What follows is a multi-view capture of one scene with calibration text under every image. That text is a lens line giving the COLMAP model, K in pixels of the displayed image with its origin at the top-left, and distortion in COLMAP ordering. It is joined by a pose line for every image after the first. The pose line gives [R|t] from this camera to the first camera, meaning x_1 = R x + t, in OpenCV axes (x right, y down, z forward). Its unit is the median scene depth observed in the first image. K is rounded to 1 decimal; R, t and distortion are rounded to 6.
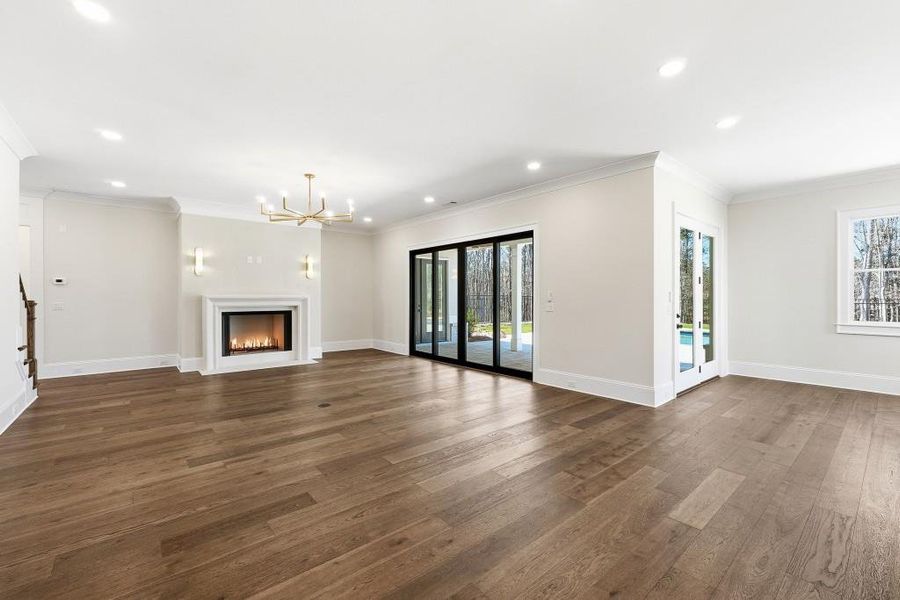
lens RADIAL K [[380.8, 0, 450.9], [0, 380.8, 298.1], [0, 0, 1]] dist [-0.002915, 0.003074]
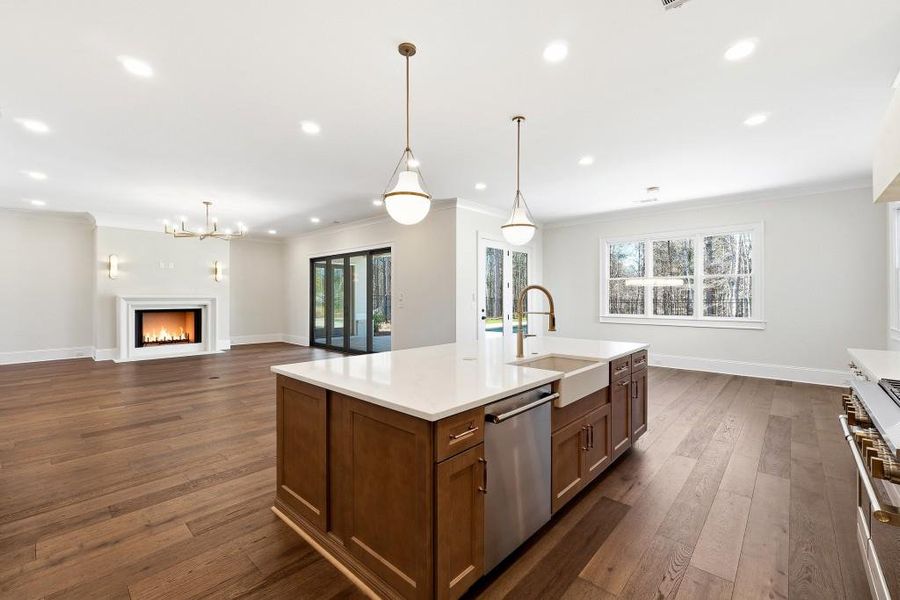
lens RADIAL K [[380.8, 0, 451.4], [0, 380.8, 296.8], [0, 0, 1]] dist [-0.002915, 0.003074]
pose [[0.991541, 0.000761, 0.129789, 0.208313], [-0.000114, 0.999988, -0.004991, 0.002154], [-0.129792, 0.004934, 0.991529, -0.284528]]
